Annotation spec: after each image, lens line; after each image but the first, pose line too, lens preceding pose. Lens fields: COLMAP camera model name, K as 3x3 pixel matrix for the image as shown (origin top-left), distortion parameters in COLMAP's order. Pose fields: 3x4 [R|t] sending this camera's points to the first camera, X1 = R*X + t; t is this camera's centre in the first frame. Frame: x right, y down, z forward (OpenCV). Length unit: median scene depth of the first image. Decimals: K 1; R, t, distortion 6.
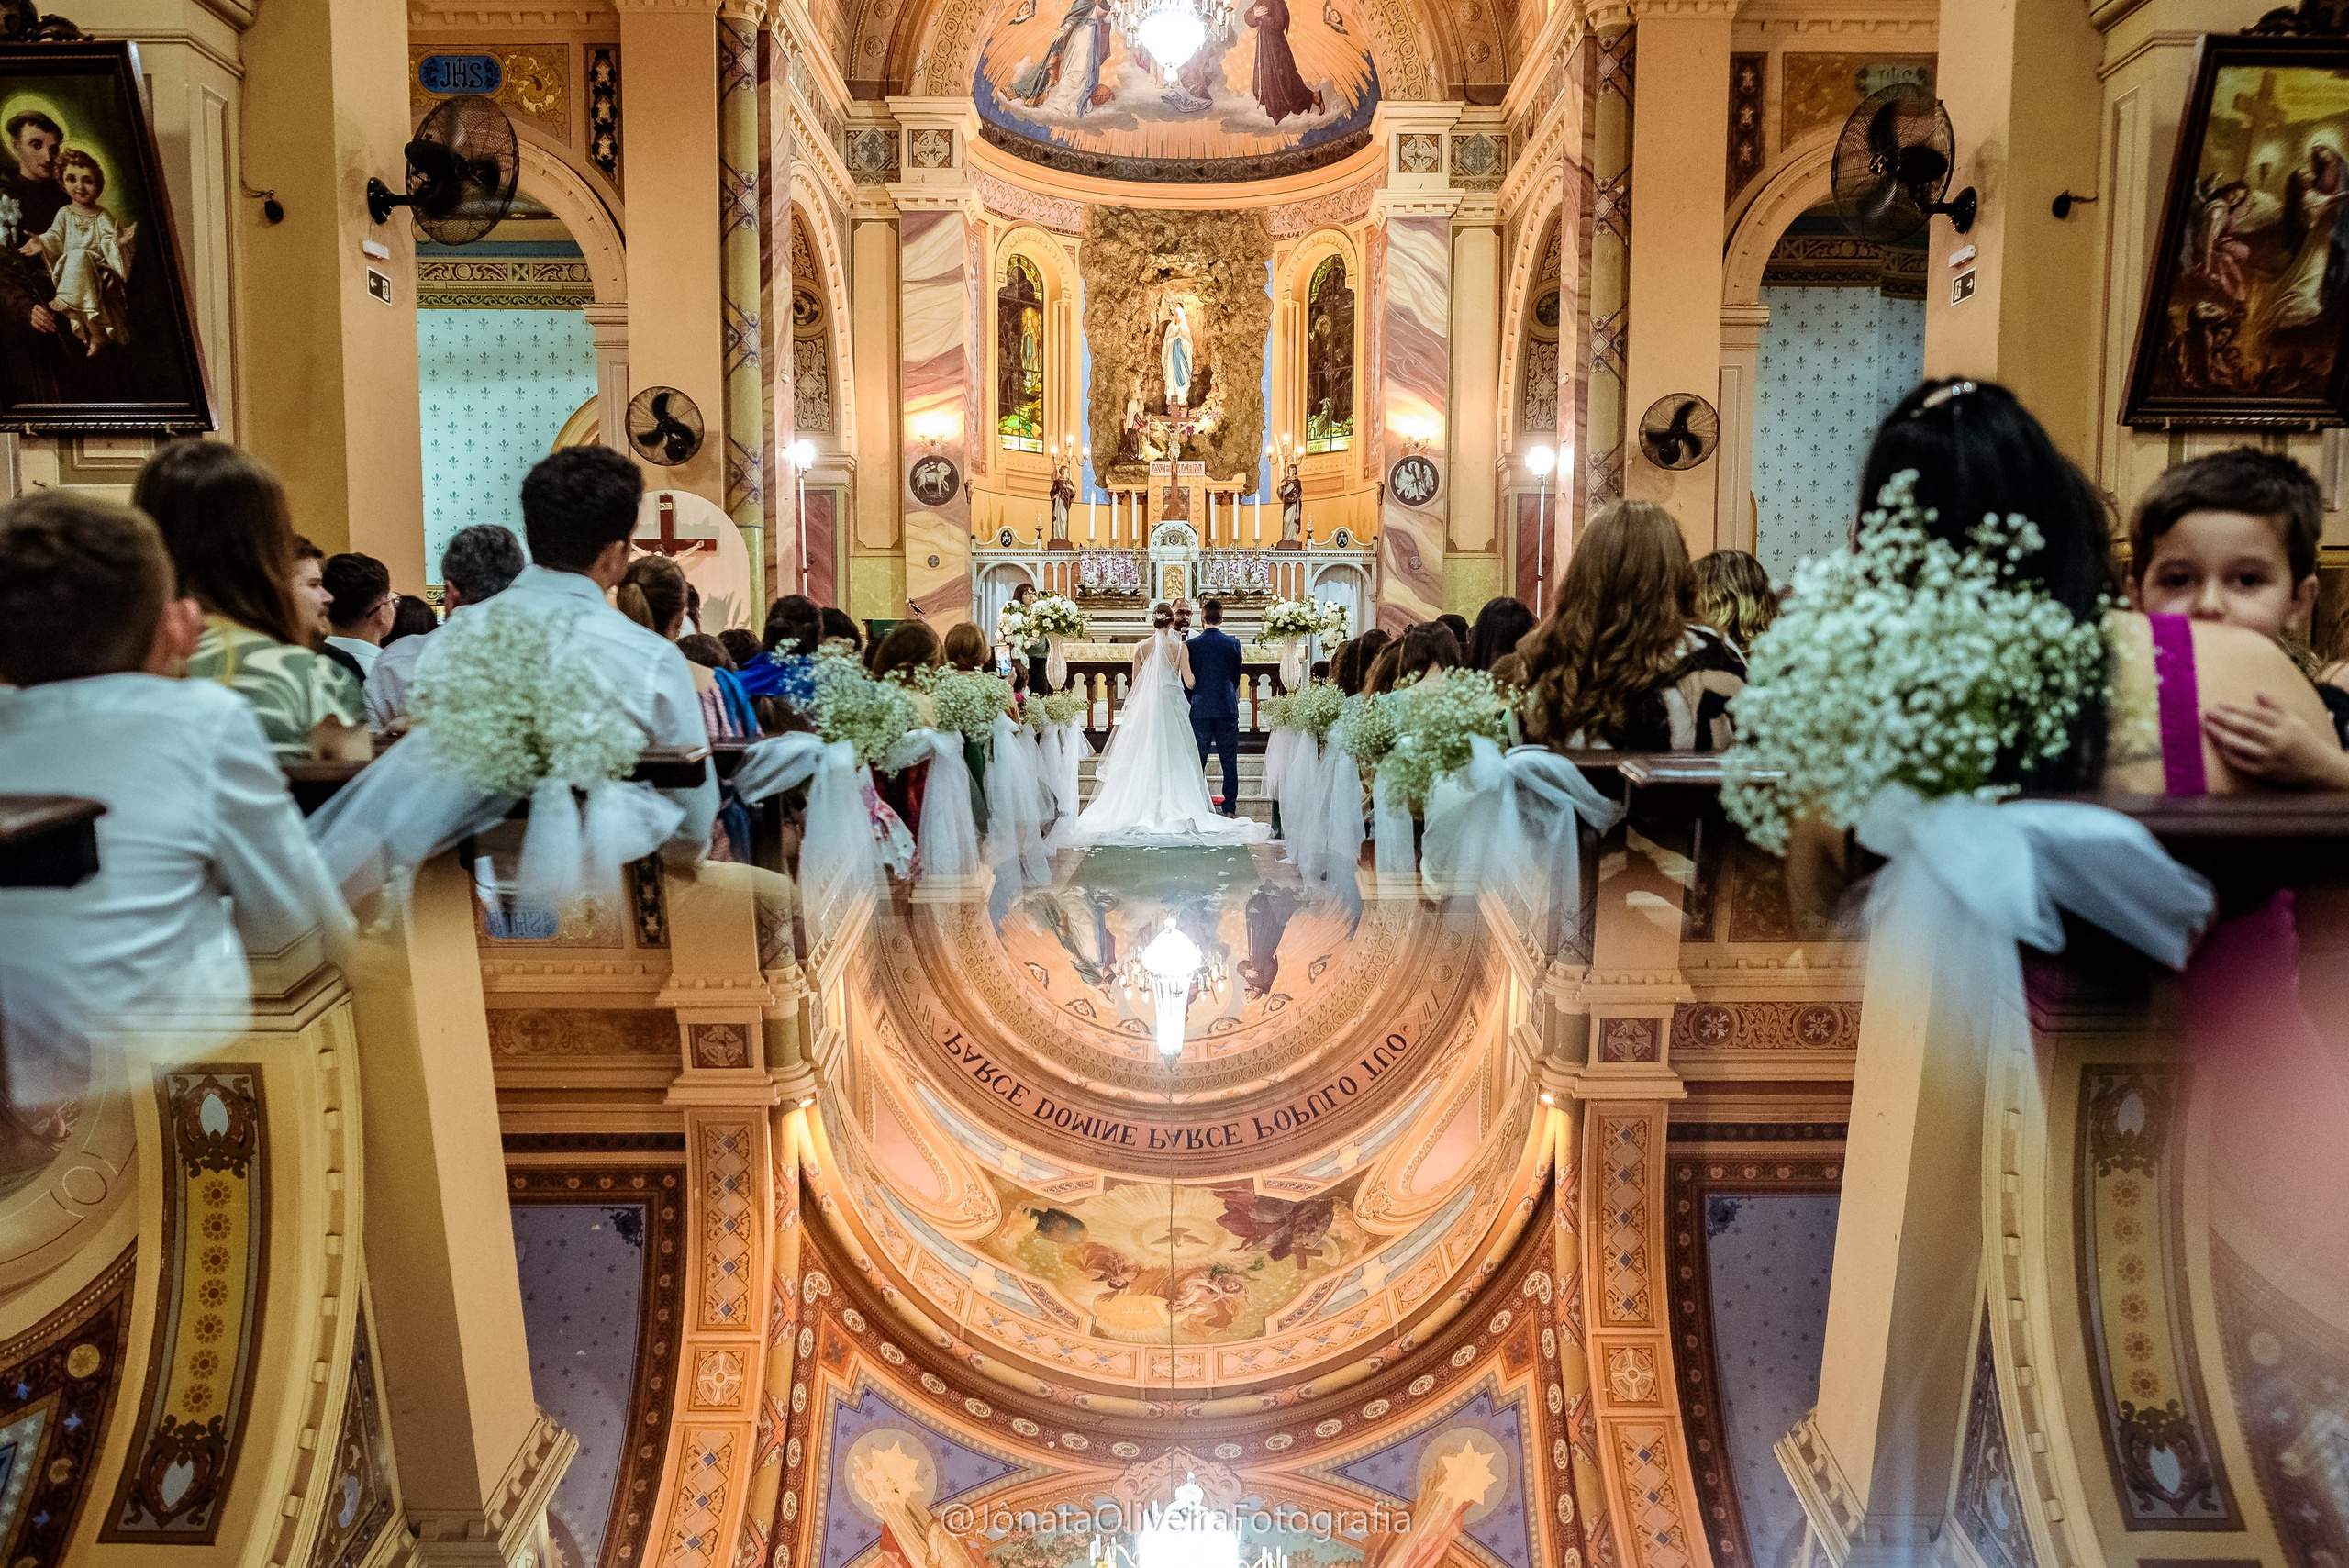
lens RADIAL K [[1838.5, 0, 1174.7], [0, 1838.5, 873.7], [0, 0, 1]] dist [0.003231, 0.003710]
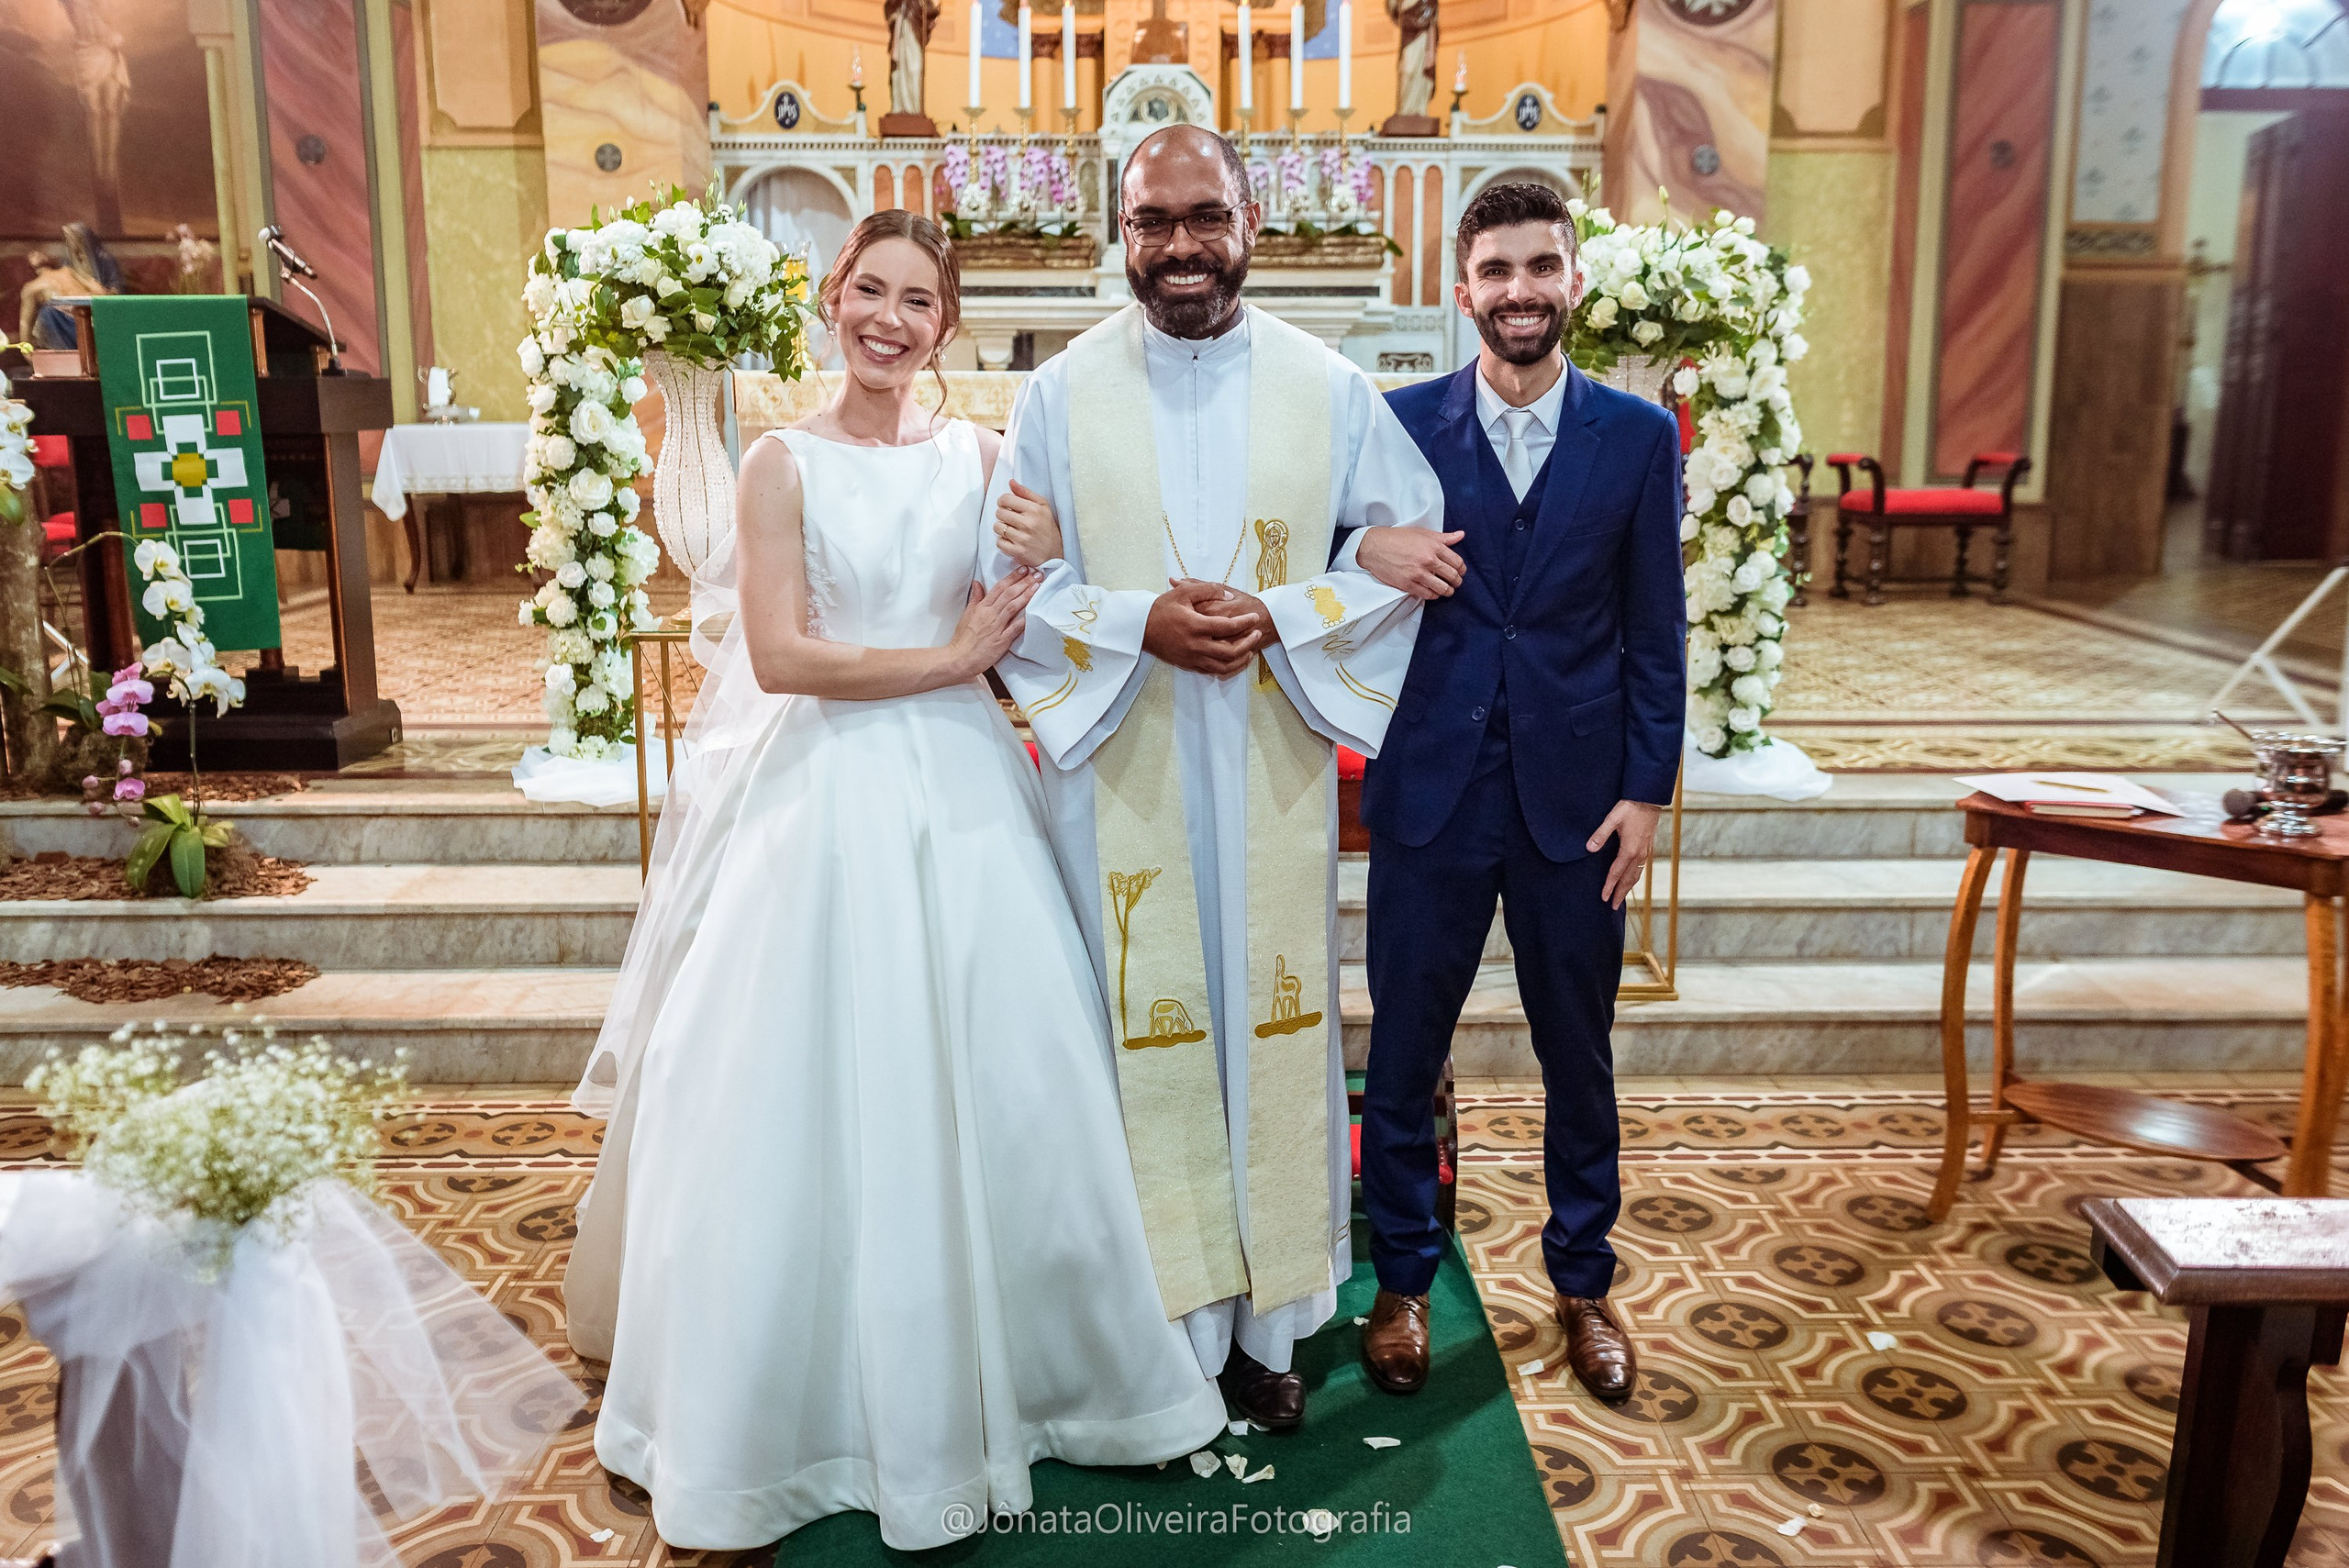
lens RADIAL K [[1844.7, 0, 1190.0], [0, 1844.7, 695.0], [0, 0, 1]] dist [0.002491, 0.003877]
pose [[0.999842, -0.005524, 0.016867, -0.001096], [0.004152, 0.996758, 0.080348, -0.076934], [-0.017256, -0.080265, 0.996624, 0.547800]]
